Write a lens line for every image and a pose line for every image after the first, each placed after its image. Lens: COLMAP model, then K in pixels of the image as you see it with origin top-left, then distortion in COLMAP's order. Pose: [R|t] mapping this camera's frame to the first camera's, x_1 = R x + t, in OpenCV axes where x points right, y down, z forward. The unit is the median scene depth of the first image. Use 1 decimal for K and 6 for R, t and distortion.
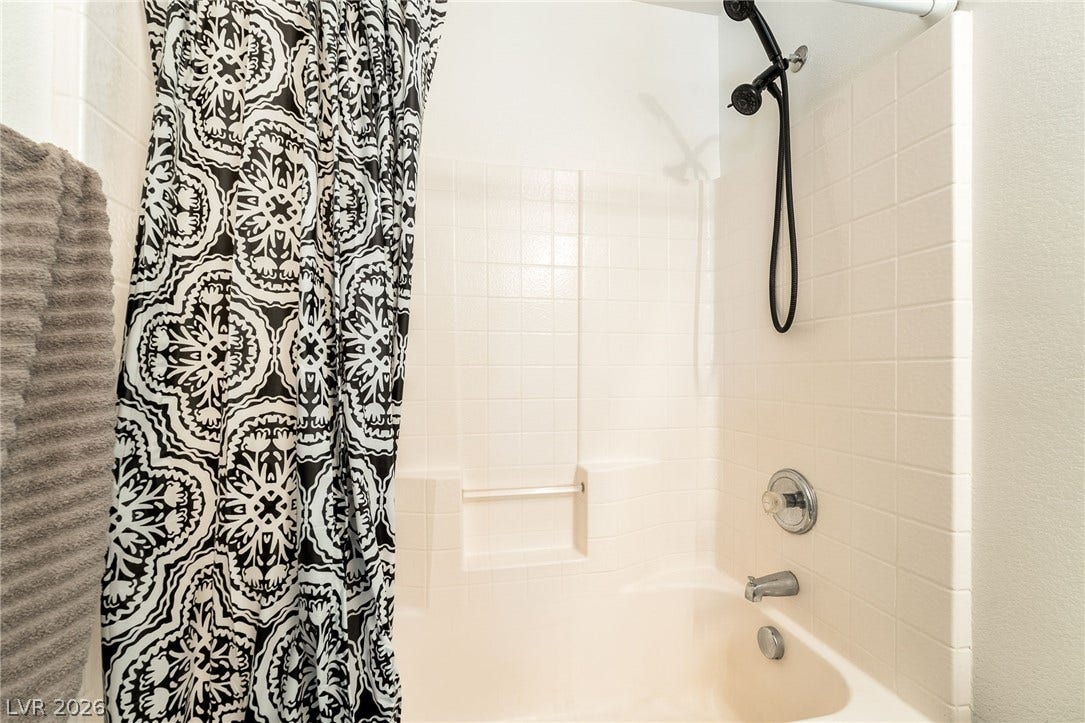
lens RADIAL K [[435.1, 0, 530.8], [0, 435.1, 366.7], [0, 0, 1]] dist [-0.002309, -0.000039]
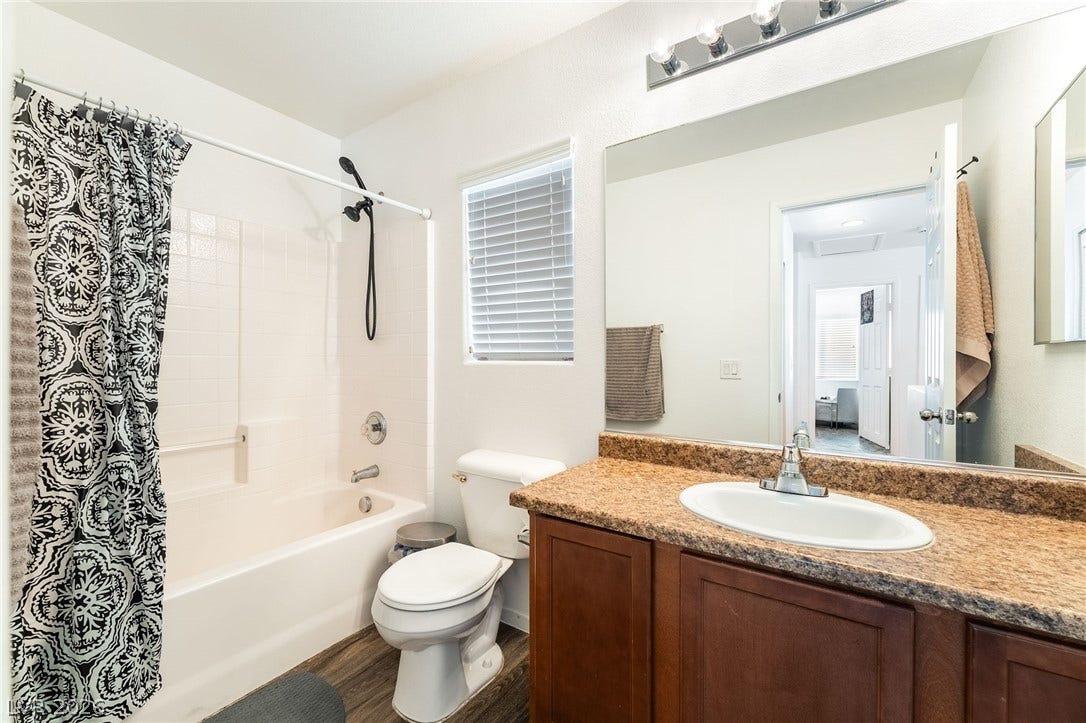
lens RADIAL K [[442.5, 0, 544.6], [0, 442.5, 365.8], [0, 0, 1]] dist [-0.002605, -0.000431]
pose [[0.698941, -0.004724, 0.715164, -0.522761], [-0.013028, 0.999728, 0.019337, -0.025279], [-0.715061, -0.022832, 0.698690, -1.704247]]
